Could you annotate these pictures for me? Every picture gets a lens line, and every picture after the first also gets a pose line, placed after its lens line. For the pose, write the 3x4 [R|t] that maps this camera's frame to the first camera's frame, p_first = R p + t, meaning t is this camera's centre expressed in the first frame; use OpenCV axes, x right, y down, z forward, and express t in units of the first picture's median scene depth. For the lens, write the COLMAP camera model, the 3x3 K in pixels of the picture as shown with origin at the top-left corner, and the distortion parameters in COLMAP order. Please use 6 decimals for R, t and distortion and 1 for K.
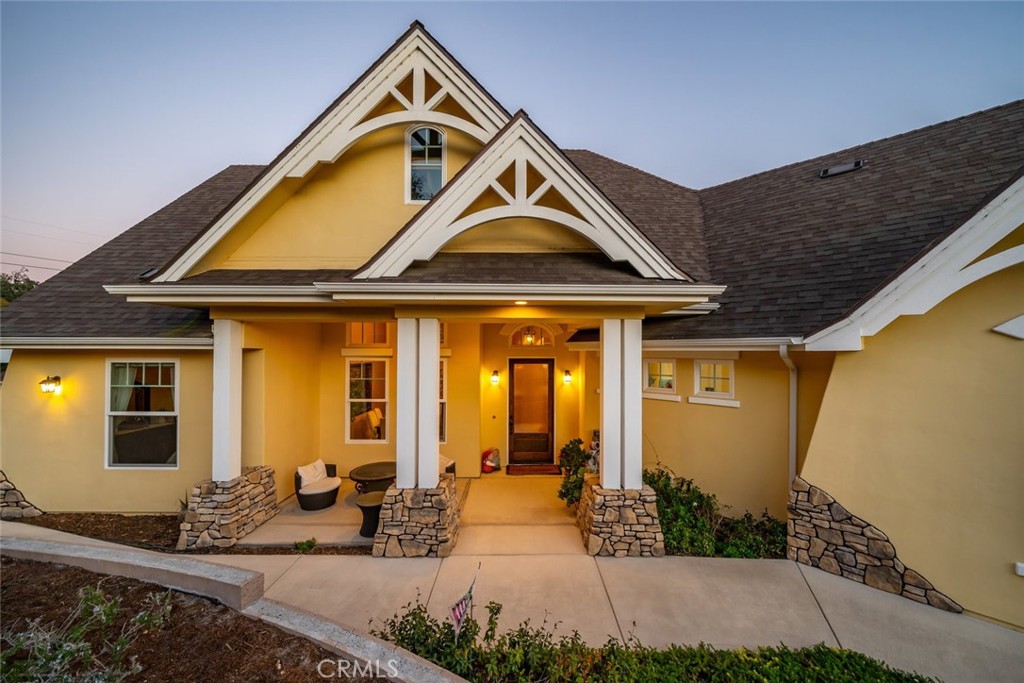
lens RADIAL K [[374.5, 0, 517.8], [0, 374.5, 347.3], [0, 0, 1]] dist [-0.002798, -0.000303]
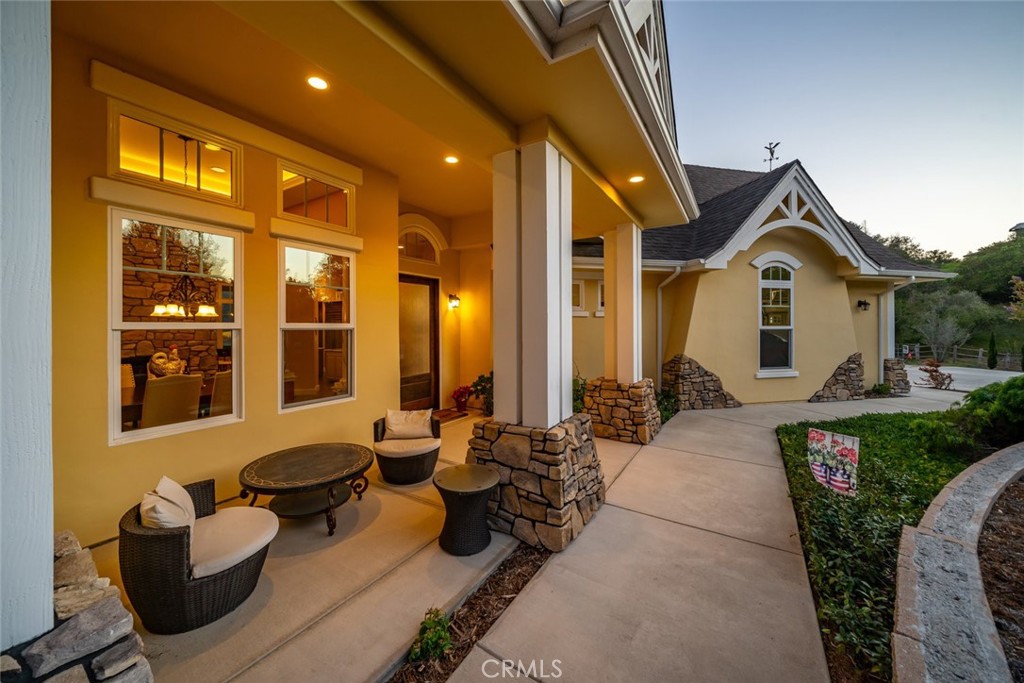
lens RADIAL K [[376.5, 0, 506.5], [0, 376.5, 331.4], [0, 0, 1]] dist [-0.000442, -0.000013]
pose [[0.533356, -0.013281, 0.845786, -0.750646], [-0.003905, 0.999827, 0.018162, 0.185894], [-0.845882, -0.012990, 0.533212, 0.645403]]
